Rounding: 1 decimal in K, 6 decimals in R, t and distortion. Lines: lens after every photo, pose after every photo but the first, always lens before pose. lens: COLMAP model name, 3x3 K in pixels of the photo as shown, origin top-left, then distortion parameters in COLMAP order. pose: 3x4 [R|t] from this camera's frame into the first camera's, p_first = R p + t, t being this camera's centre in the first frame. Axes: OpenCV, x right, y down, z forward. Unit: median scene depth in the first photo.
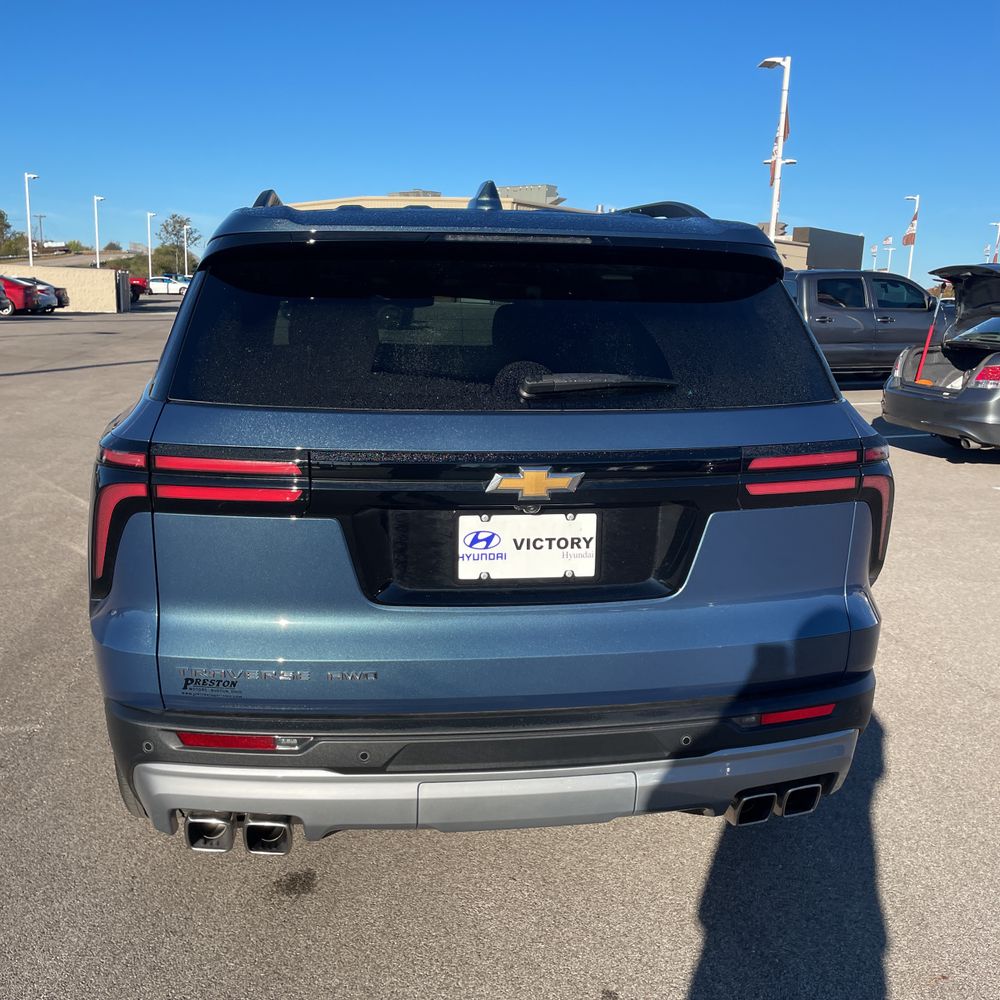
lens RADIAL K [[1010.6, 0, 498.6], [0, 1010.6, 490.8], [0, 0, 1]] dist [0.091636, -0.125312]
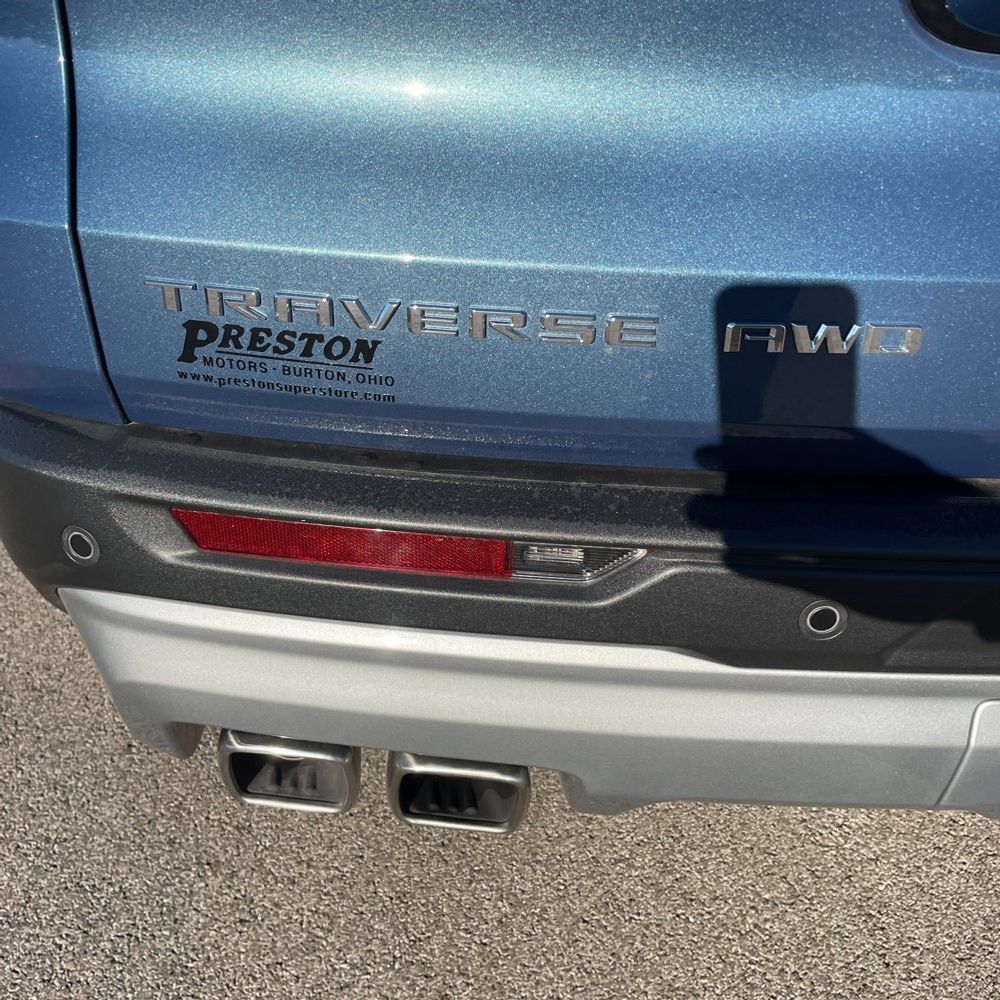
lens RADIAL K [[1010.6, 0, 498.6], [0, 1010.6, 490.8], [0, 0, 1]] dist [0.091636, -0.125312]
pose [[0.998768, 0.040405, -0.028807, -0.213344], [-0.029503, 0.950285, 0.309980, 0.139202], [0.039900, -0.308748, 0.950307, 0.727765]]
